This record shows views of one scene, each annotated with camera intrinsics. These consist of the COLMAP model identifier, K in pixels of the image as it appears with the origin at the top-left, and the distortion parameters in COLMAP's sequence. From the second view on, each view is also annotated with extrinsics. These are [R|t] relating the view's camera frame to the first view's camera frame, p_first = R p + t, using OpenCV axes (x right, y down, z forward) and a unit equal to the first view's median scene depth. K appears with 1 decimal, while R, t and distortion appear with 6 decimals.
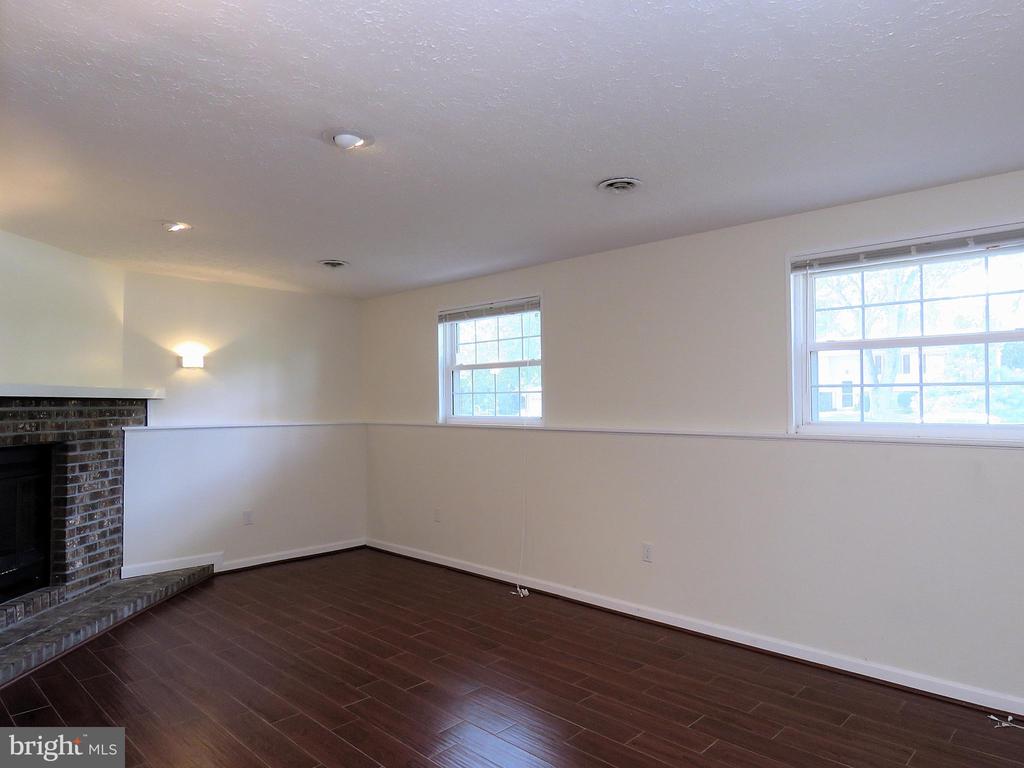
lens RADIAL K [[659.3, 0, 513.1], [0, 659.3, 384.5], [0, 0, 1]] dist [0.007609, -0.008047]
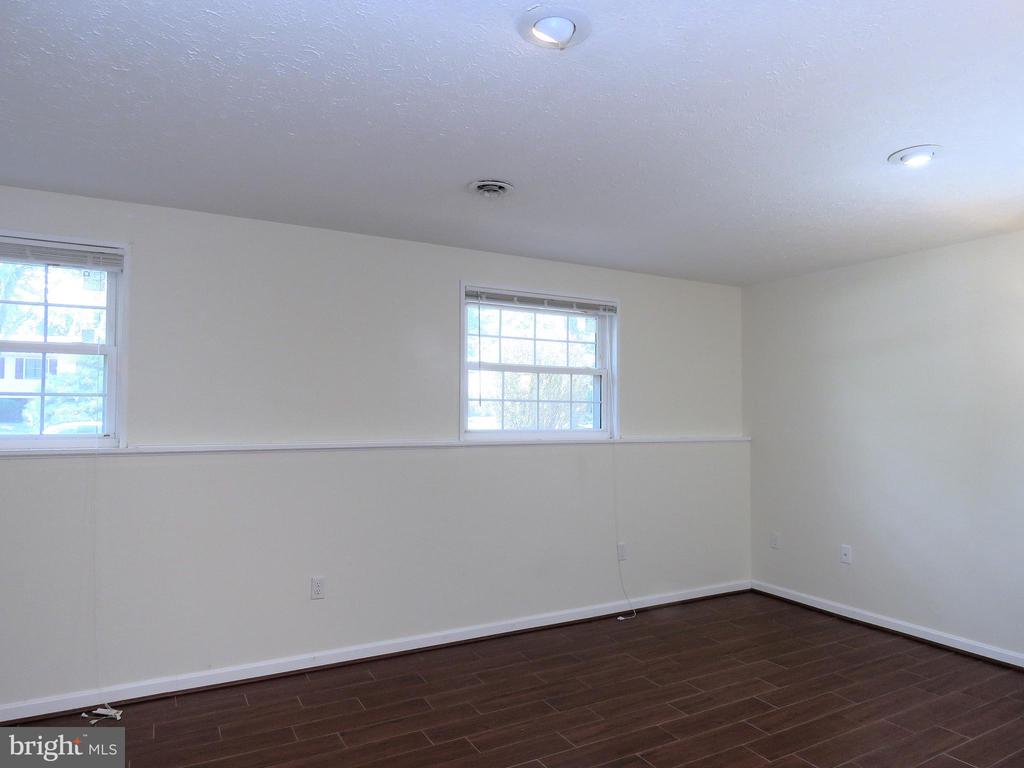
lens RADIAL K [[659.3, 0, 511.9], [0, 659.3, 386.1], [0, 0, 1]] dist [0.007609, -0.008047]
pose [[0.295824, 0.041879, 0.954324, -0.639287], [-0.032425, 0.998903, -0.033784, 0.015902], [-0.954692, -0.020950, 0.296857, 0.594715]]
